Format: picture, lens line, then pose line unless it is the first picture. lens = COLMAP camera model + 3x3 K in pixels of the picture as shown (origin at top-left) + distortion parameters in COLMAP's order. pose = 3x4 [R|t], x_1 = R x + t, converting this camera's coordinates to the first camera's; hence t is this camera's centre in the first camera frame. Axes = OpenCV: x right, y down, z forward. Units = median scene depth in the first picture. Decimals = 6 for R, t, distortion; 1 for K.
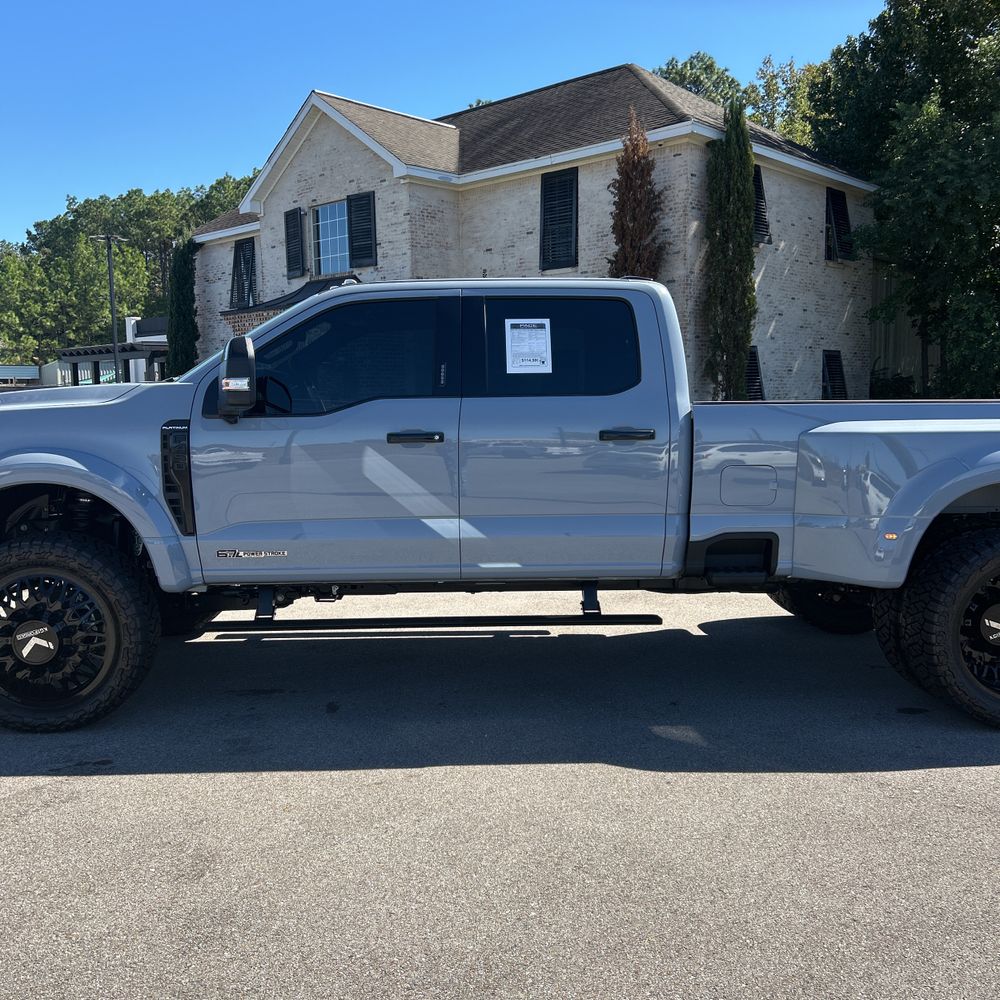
lens RADIAL K [[1026.1, 0, 482.4], [0, 1026.1, 505.8], [0, 0, 1]] dist [0.023036, 0.000000]
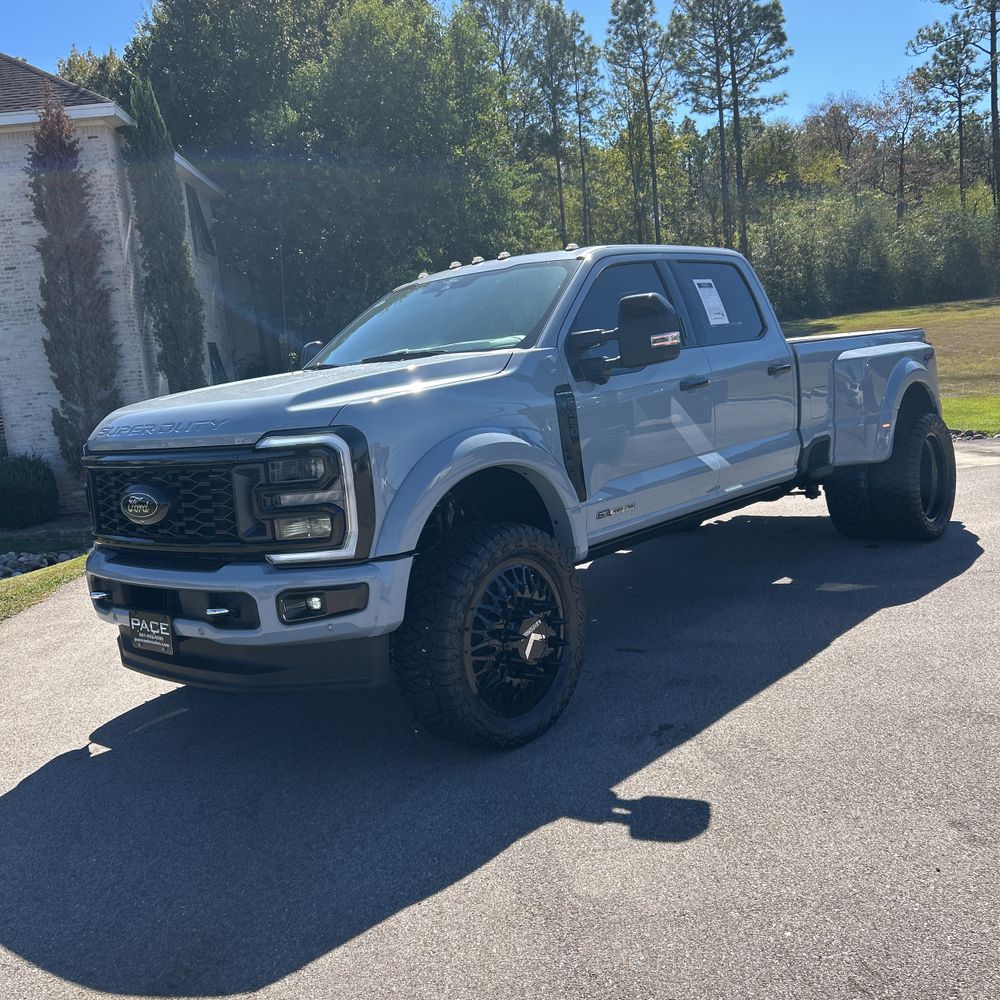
lens RADIAL K [[1026.1, 0, 509.3], [0, 1026.1, 497.9], [0, 0, 1]] dist [0.023036, 0.000000]
pose [[0.677077, -0.153231, 0.719783, -0.277614], [0.160961, 0.985236, 0.058330, -0.011227], [-0.718093, 0.076363, 0.691745, 0.101191]]
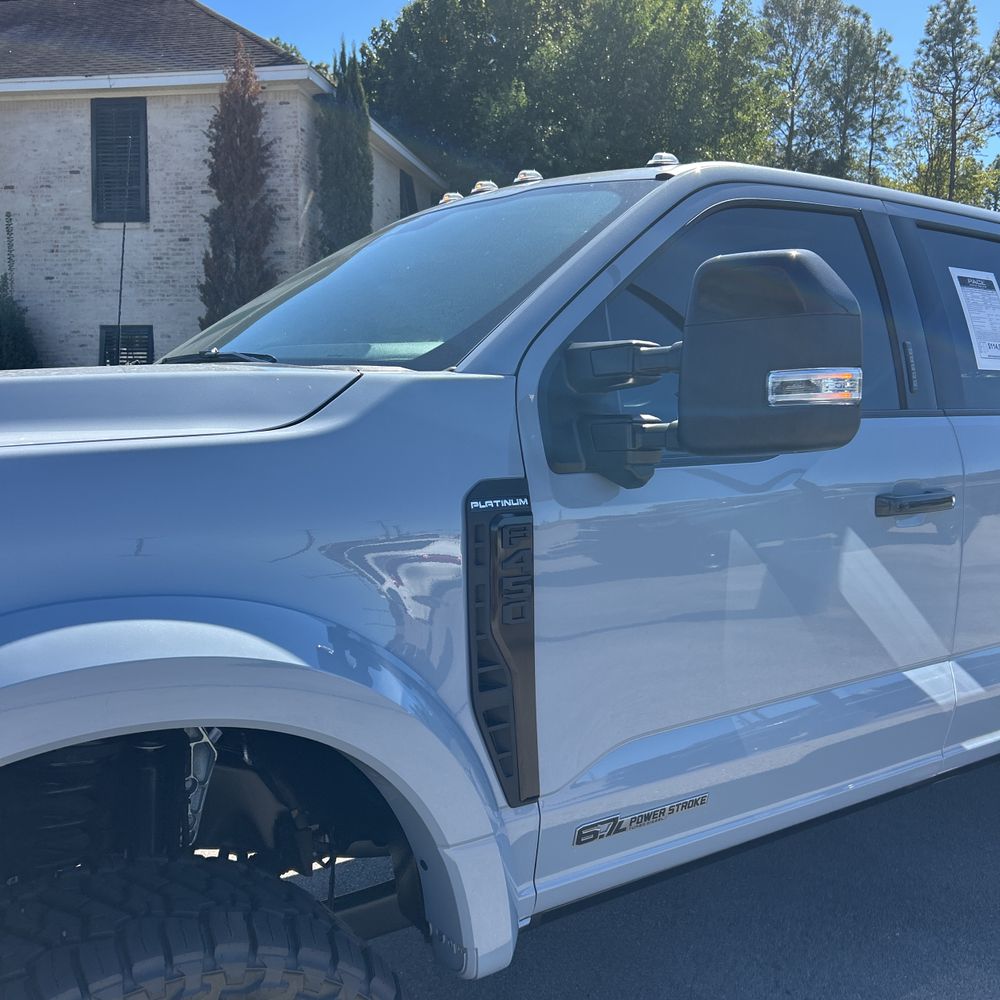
lens RADIAL K [[1026.1, 0, 503.4], [0, 1026.1, 493.8], [0, 0, 1]] dist [0.023036, 0.000000]
pose [[0.839665, -0.030815, 0.542230, -0.127477], [0.030645, 0.999487, 0.009346, -0.021713], [-0.542240, 0.008769, 0.840178, 0.190394]]
